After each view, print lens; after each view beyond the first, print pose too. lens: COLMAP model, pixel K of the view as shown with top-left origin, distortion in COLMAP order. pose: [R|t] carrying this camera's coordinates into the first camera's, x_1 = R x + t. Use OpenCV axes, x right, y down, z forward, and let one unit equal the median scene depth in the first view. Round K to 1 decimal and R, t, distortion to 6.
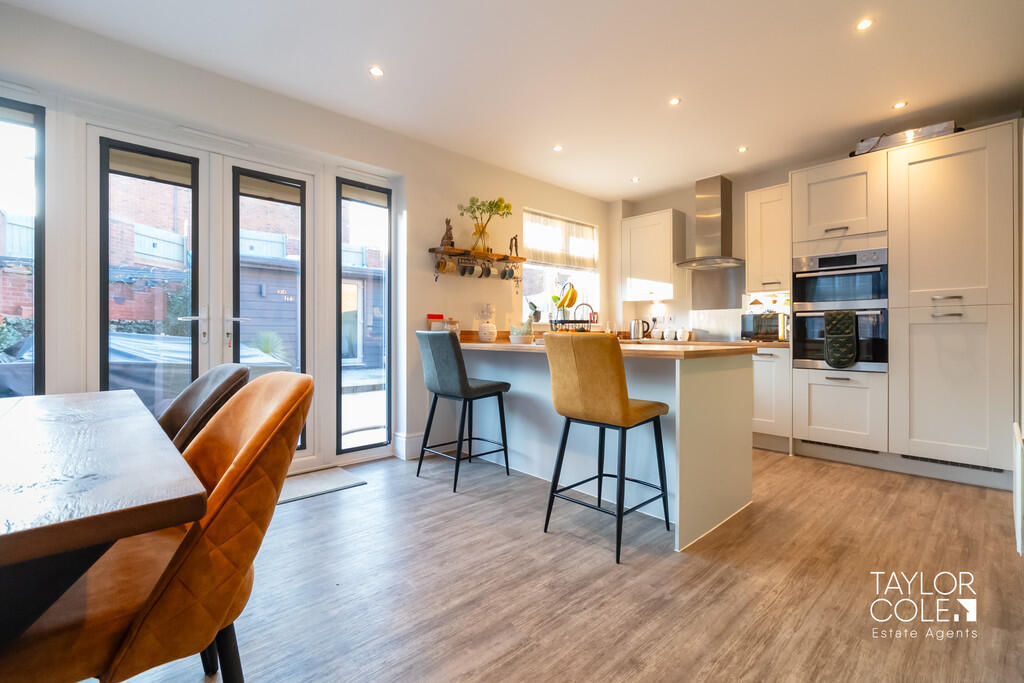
lens RADIAL K [[447.6, 0, 514.3], [0, 447.6, 335.3], [0, 0, 1]] dist [-0.006084, -0.000220]
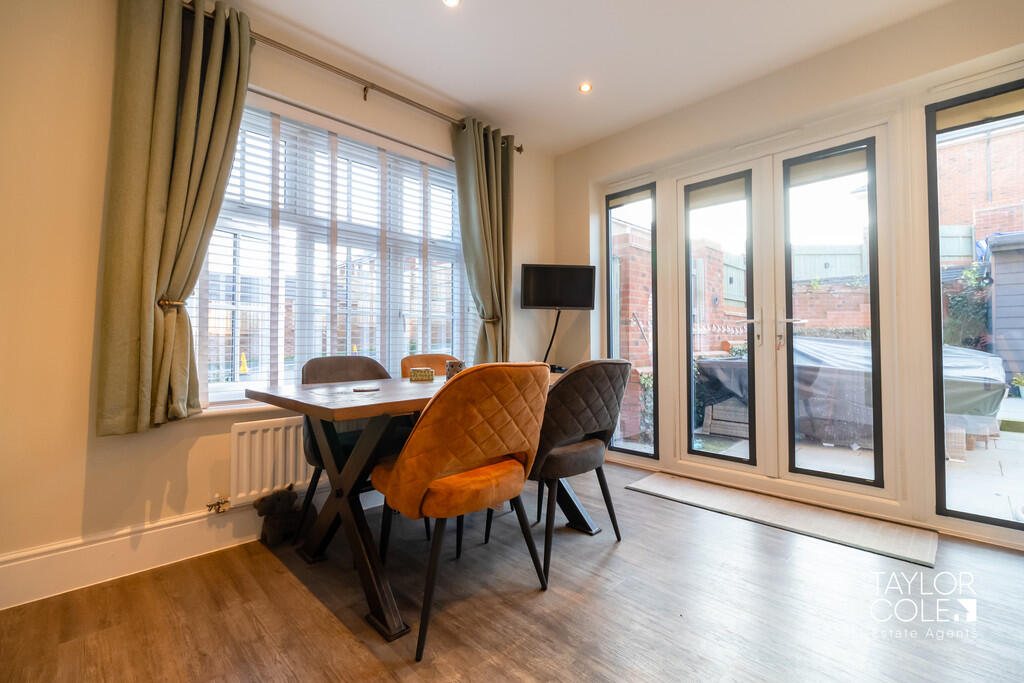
lens RADIAL K [[447.6, 0, 514.4], [0, 447.6, 333.8], [0, 0, 1]] dist [-0.006084, -0.000220]
pose [[0.022465, -0.021216, -0.999522, 0.249269], [0.000803, 0.999775, -0.021204, 0.009465], [0.999747, -0.000326, 0.022477, 0.329771]]
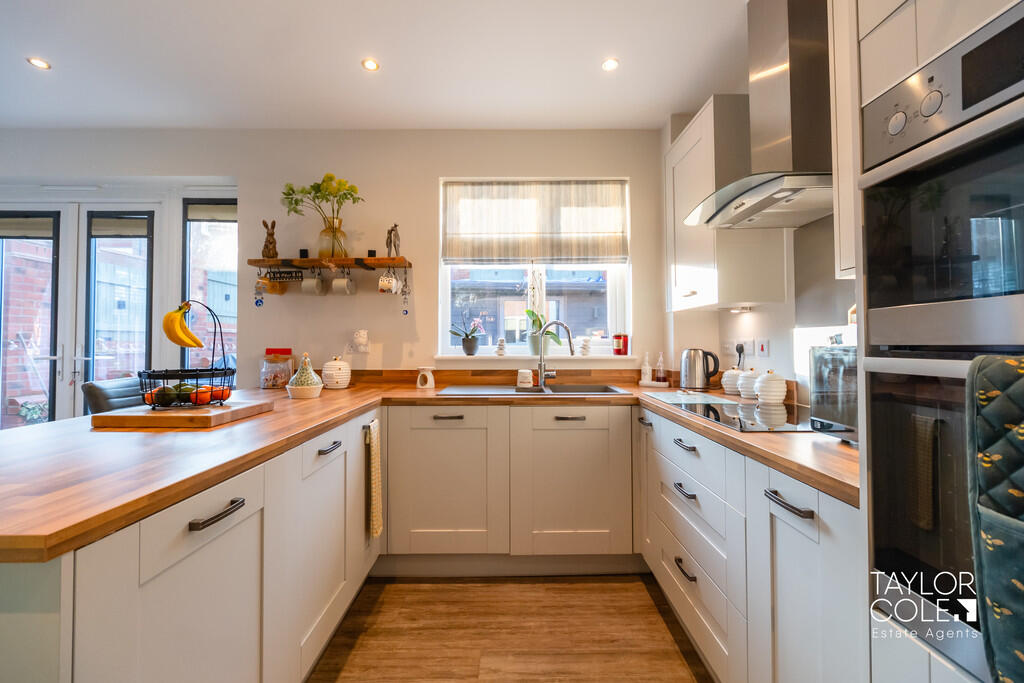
lens RADIAL K [[447.6, 0, 513.4], [0, 447.6, 333.1], [0, 0, 1]] dist [-0.006084, -0.000220]
pose [[0.745023, -0.017758, -0.666802, 0.652494], [-0.001450, 0.999600, -0.028241, -0.054875], [0.667037, 0.022007, 0.744700, 0.733464]]
